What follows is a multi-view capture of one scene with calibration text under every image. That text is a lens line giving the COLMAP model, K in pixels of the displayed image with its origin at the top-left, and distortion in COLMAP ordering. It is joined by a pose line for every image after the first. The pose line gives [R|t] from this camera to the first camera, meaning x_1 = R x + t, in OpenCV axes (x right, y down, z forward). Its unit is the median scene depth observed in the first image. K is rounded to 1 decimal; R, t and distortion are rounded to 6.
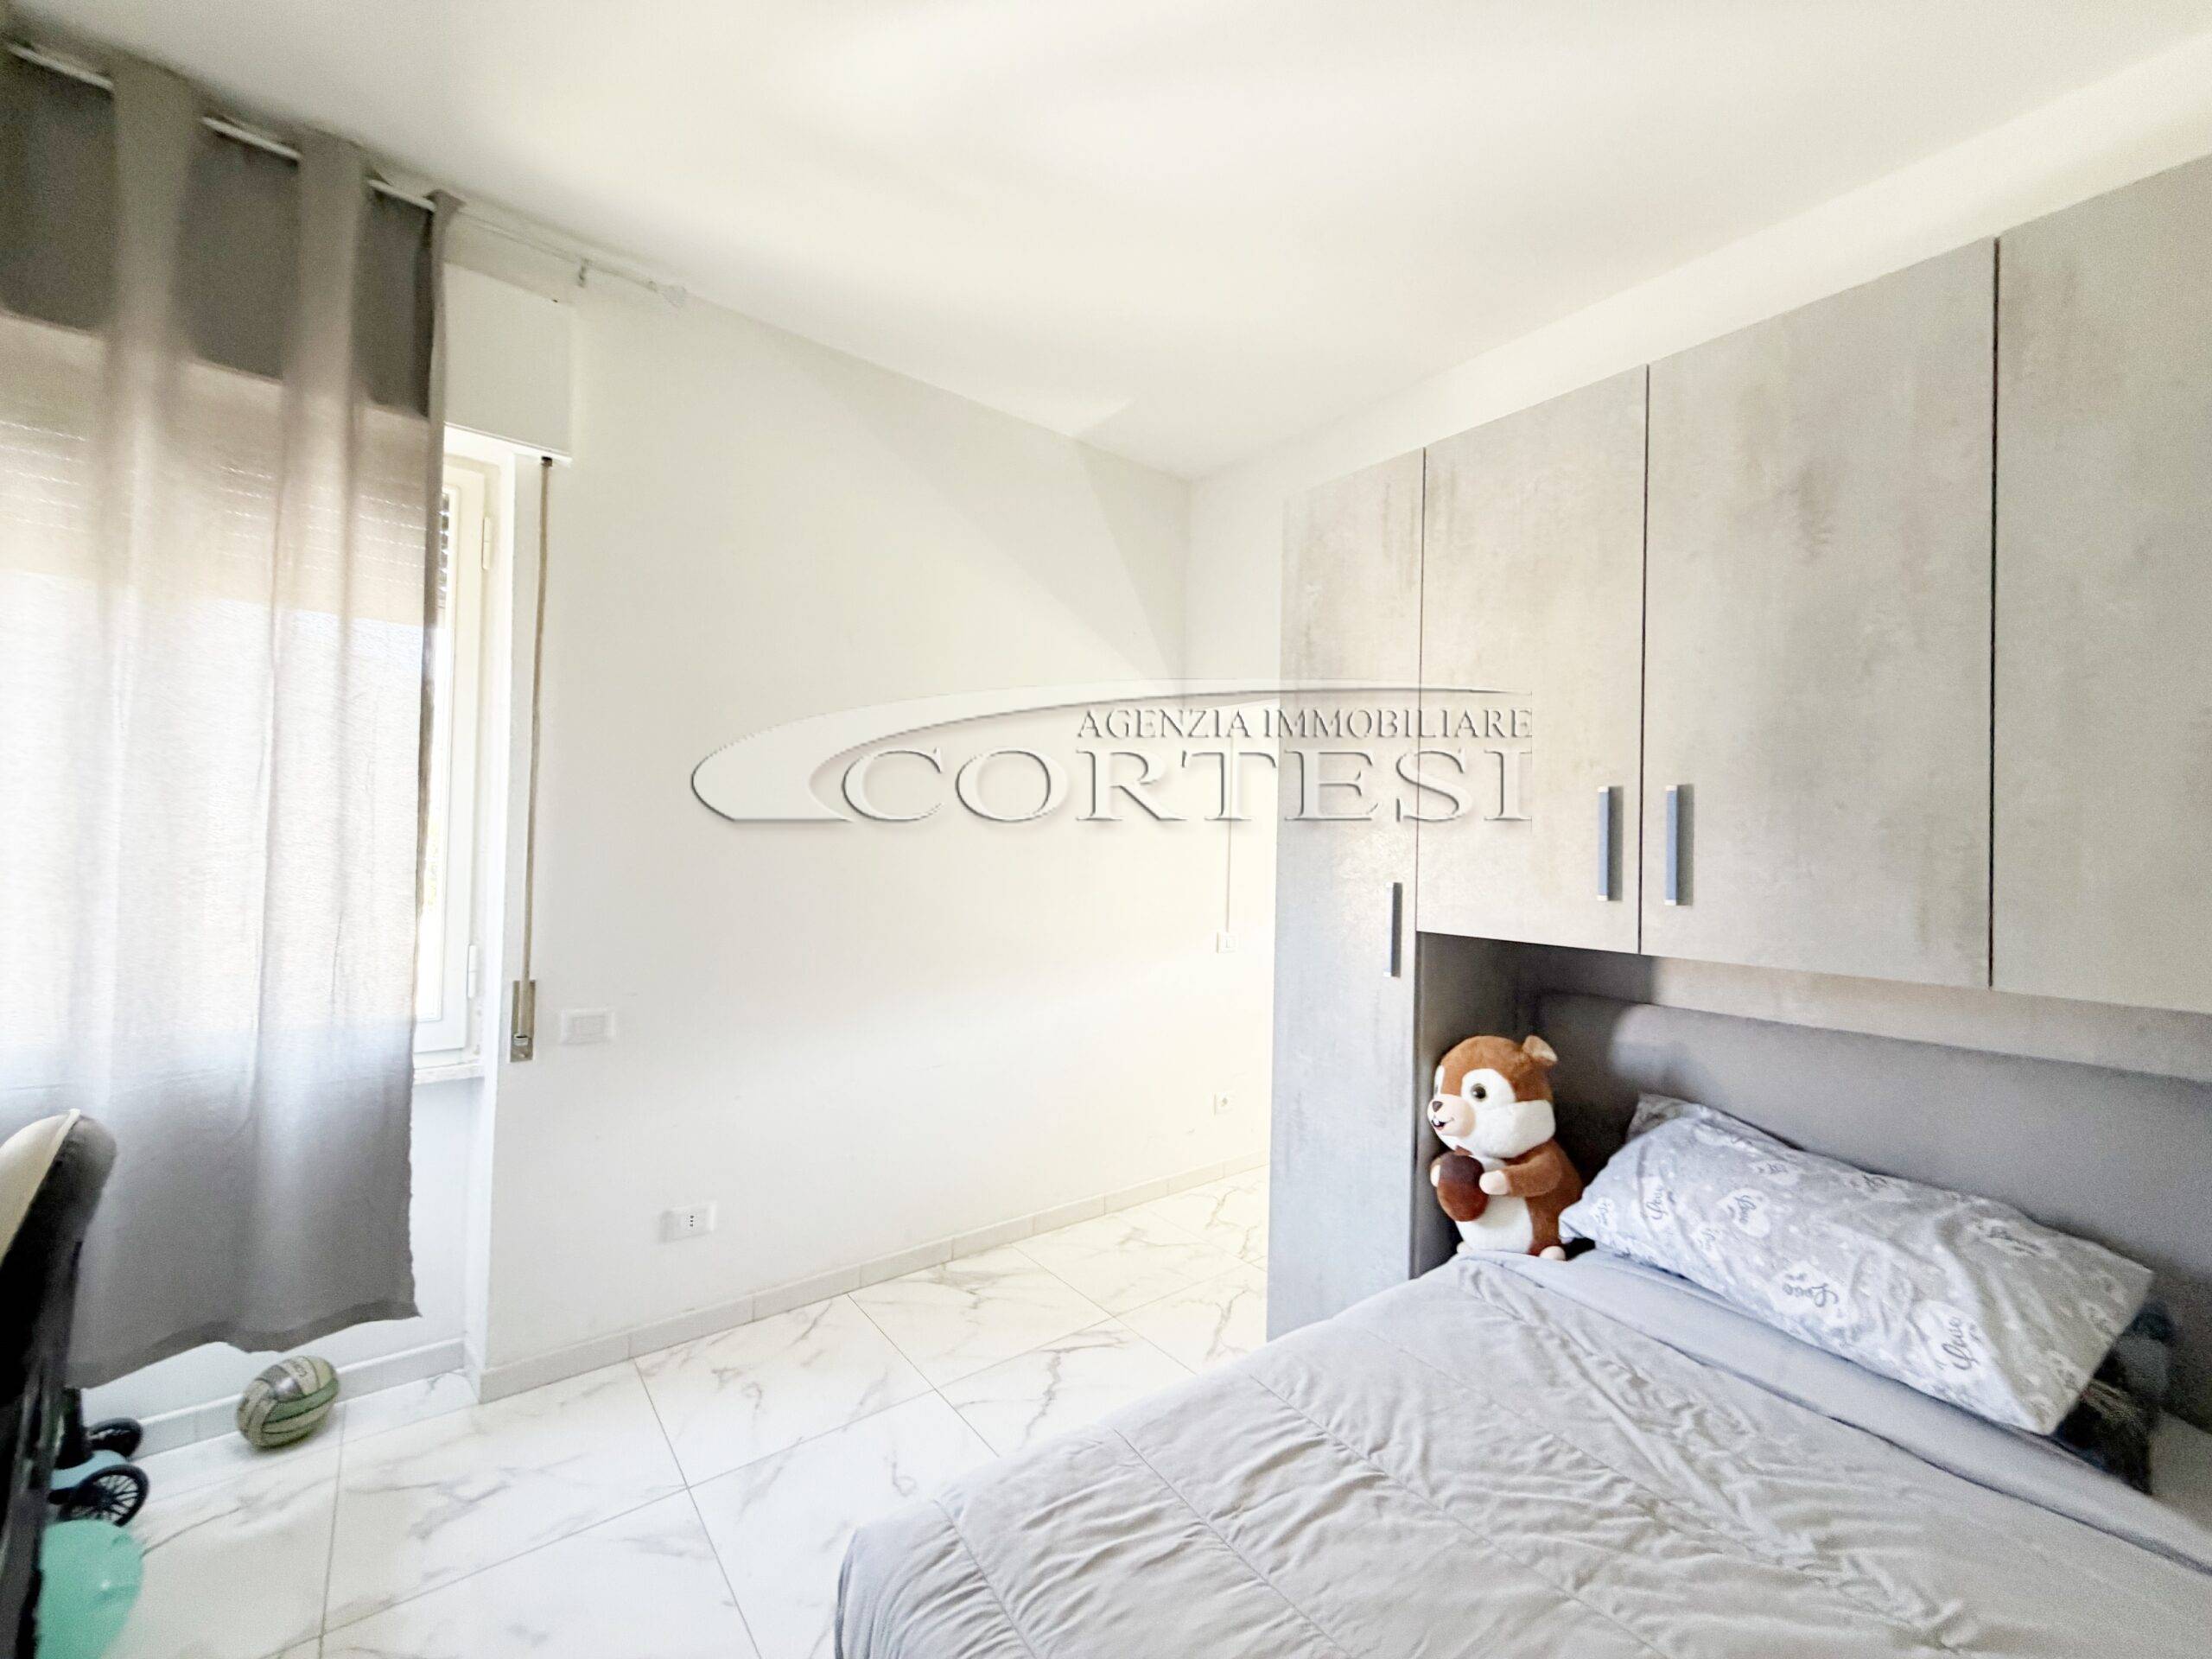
lens RADIAL K [[878.6, 0, 1040.1], [0, 878.6, 821.0], [0, 0, 1]] dist [-0.001846, 0.000728]
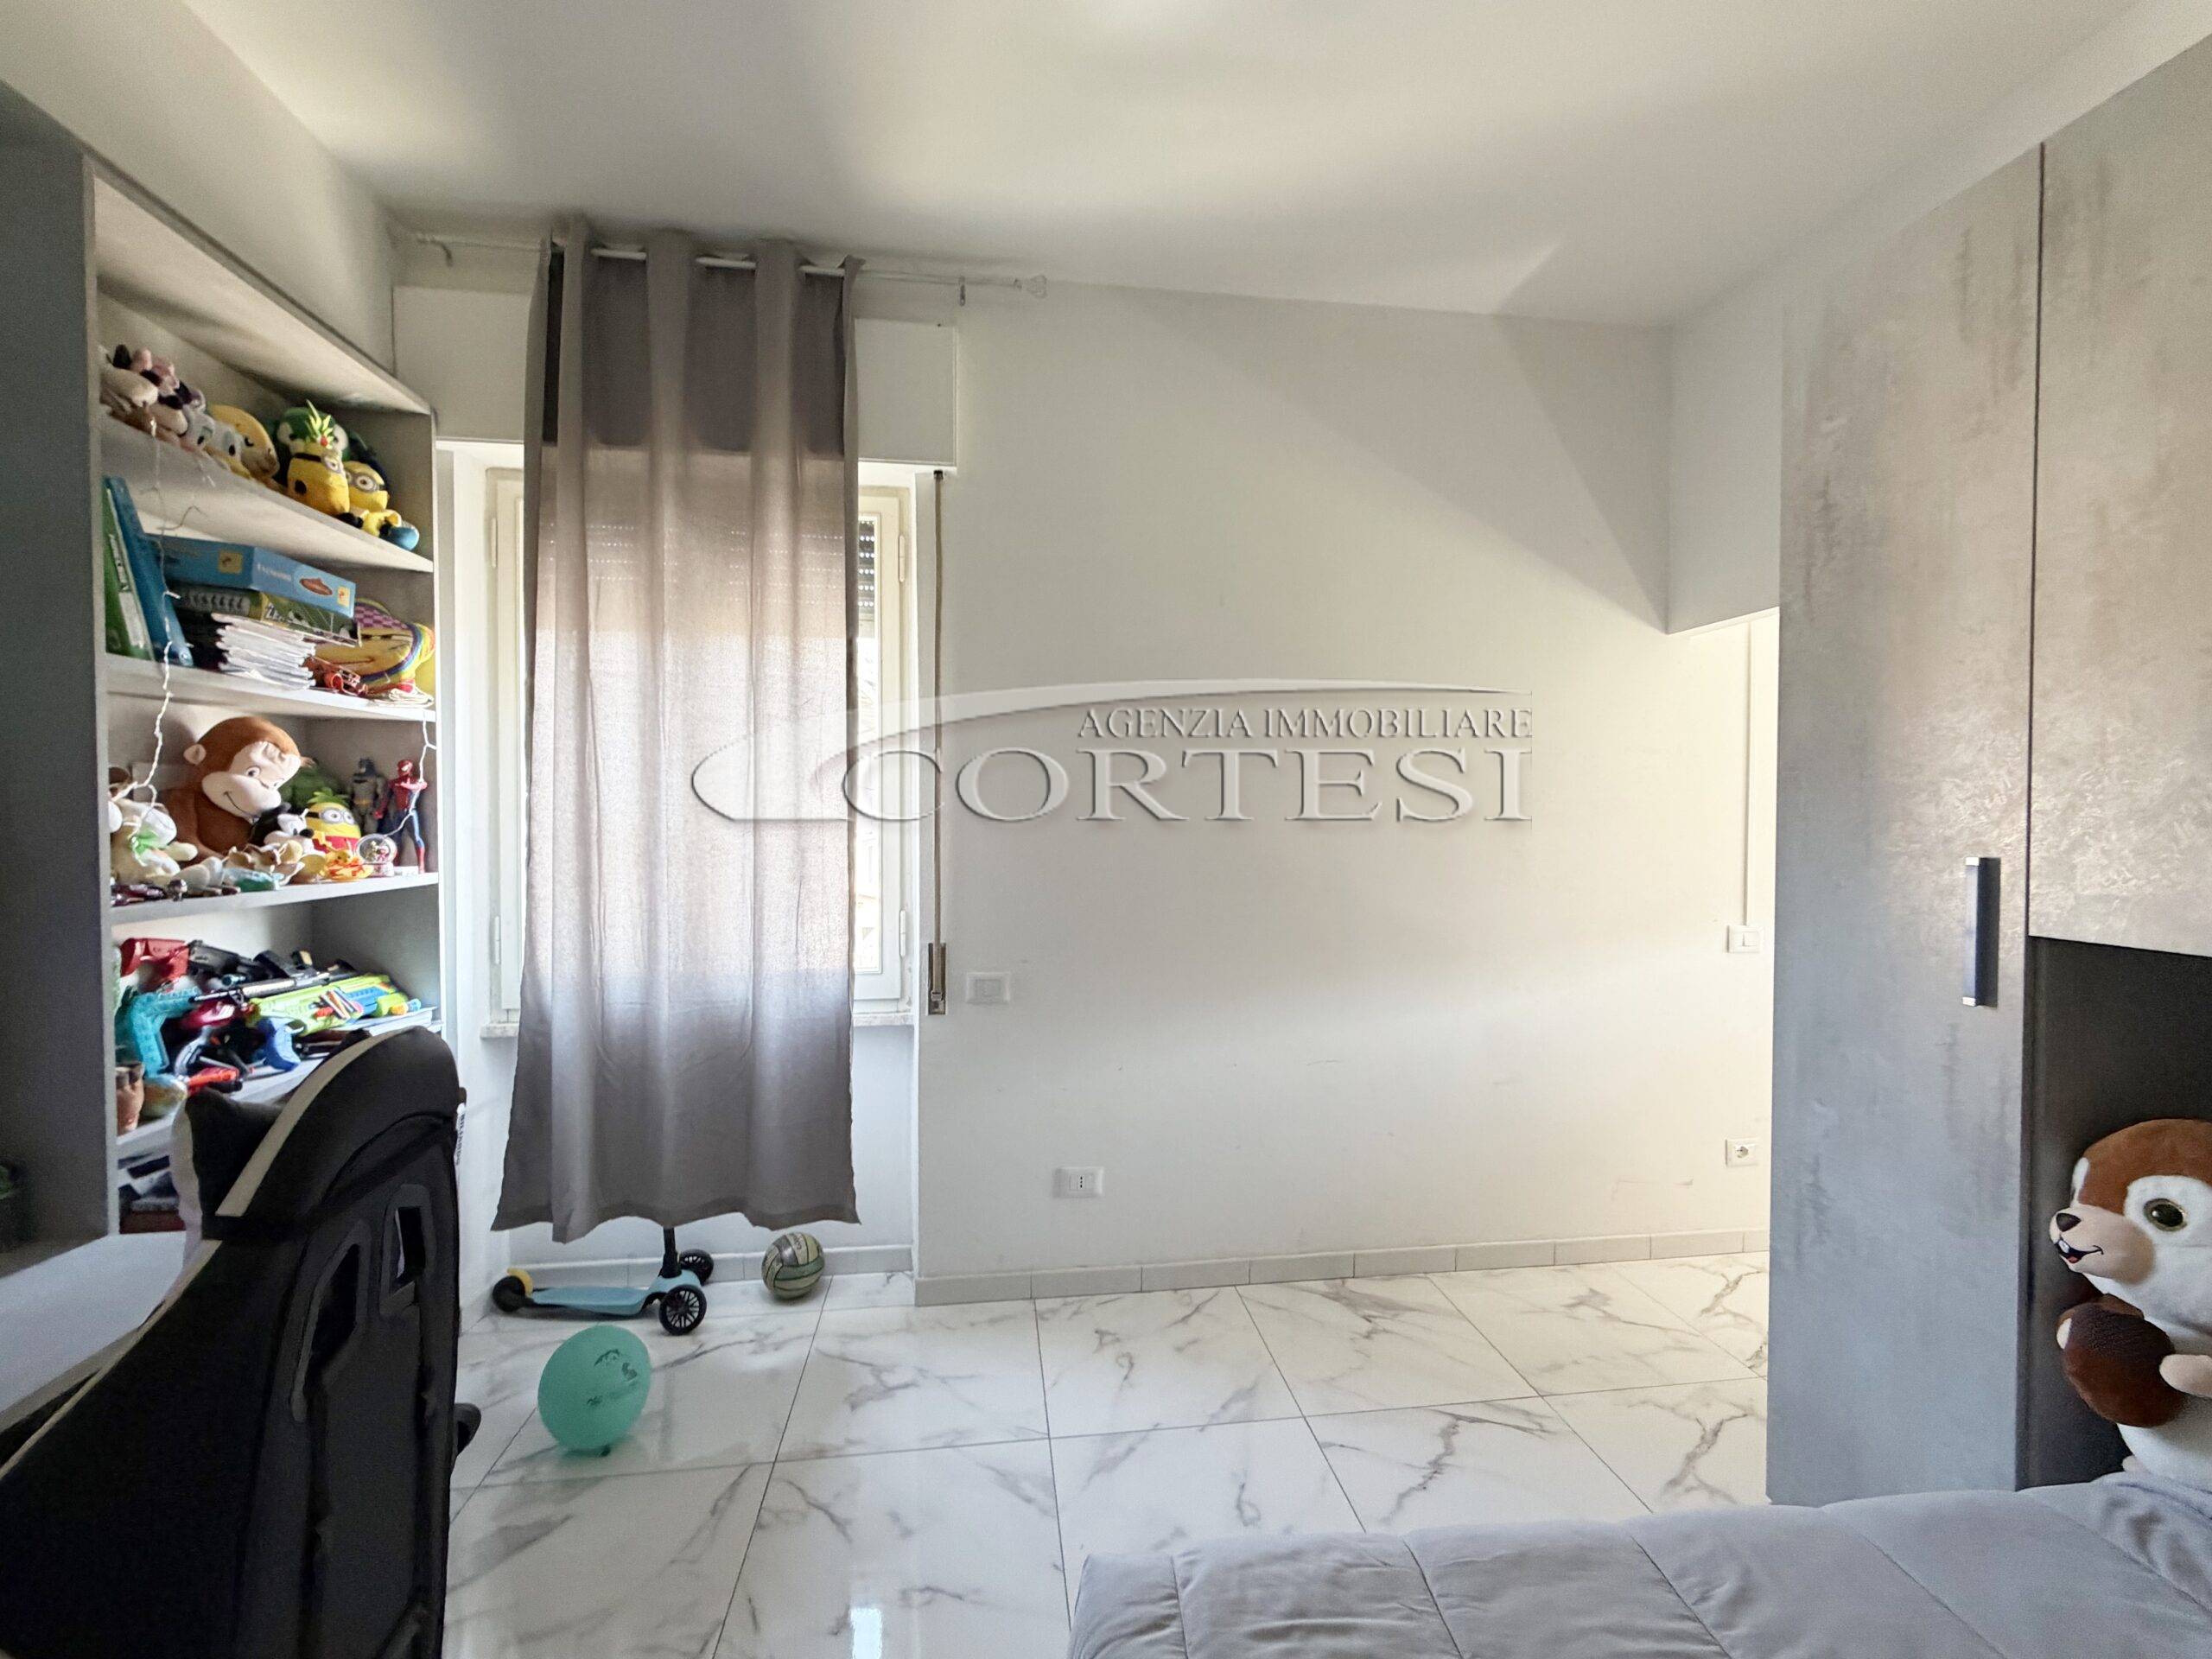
lens RADIAL K [[878.6, 0, 1101.3], [0, 878.6, 822.2], [0, 0, 1]] dist [-0.001846, 0.000728]
pose [[0.870866, -0.017642, -0.491204, 0.160272], [0.031335, 0.999315, 0.019664, 0.011544], [0.490521, -0.032517, 0.870822, 0.136096]]
